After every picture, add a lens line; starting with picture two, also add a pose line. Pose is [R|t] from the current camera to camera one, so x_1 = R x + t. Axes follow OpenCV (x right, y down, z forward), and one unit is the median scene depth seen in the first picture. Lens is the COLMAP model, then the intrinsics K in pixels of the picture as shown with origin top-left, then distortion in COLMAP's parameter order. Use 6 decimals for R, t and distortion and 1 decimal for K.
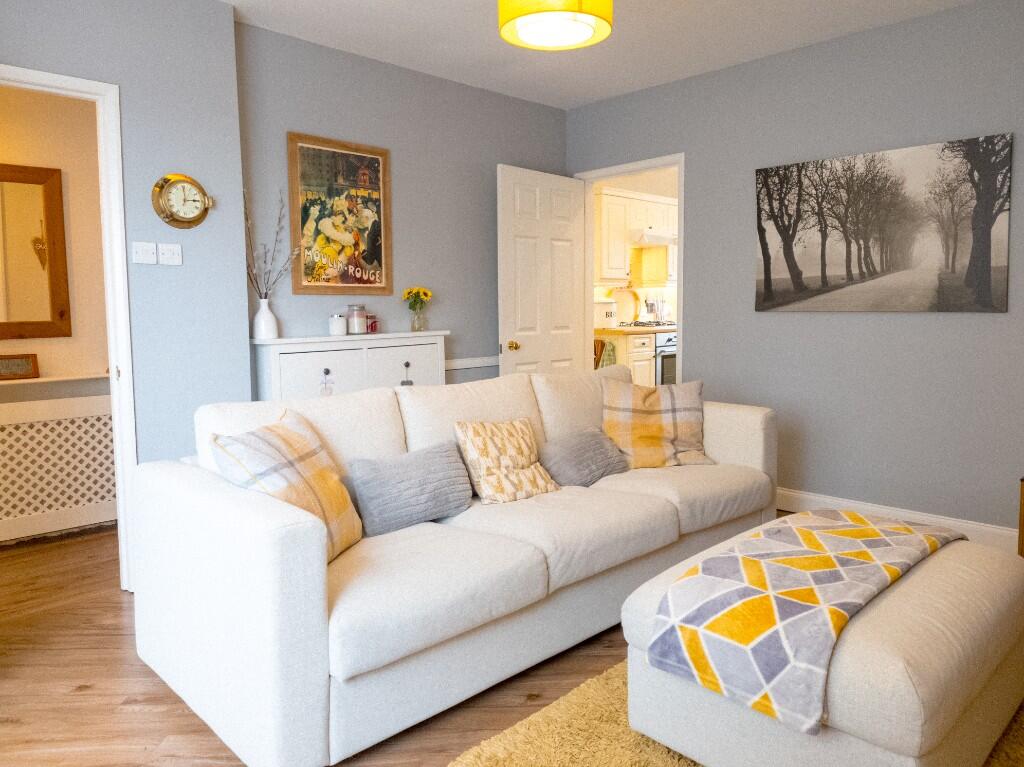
lens RADIAL K [[738.9, 0, 514.0], [0, 738.9, 374.1], [0, 0, 1]] dist [0.034840, -0.025124]
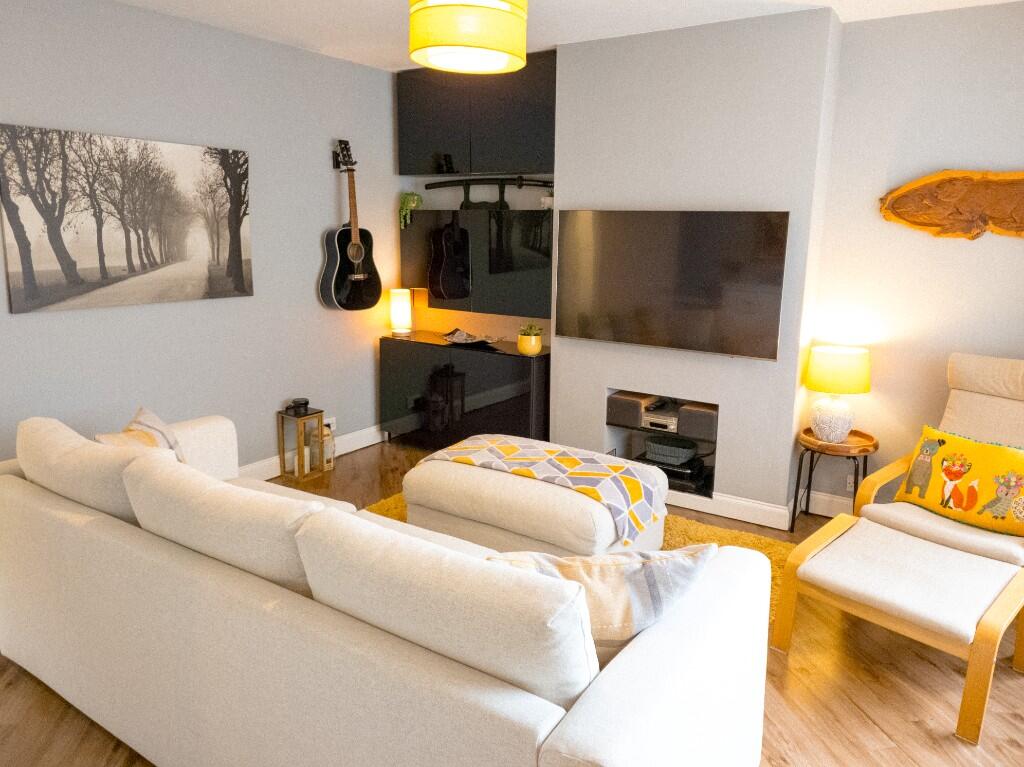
lens RADIAL K [[738.9, 0, 513.6], [0, 738.9, 391.2], [0, 0, 1]] dist [0.034840, -0.025124]
pose [[-0.200163, -0.201537, 0.958810, -0.594325], [0.088300, 0.970922, 0.222517, -0.148262], [-0.975775, 0.129203, -0.176547, 0.721018]]
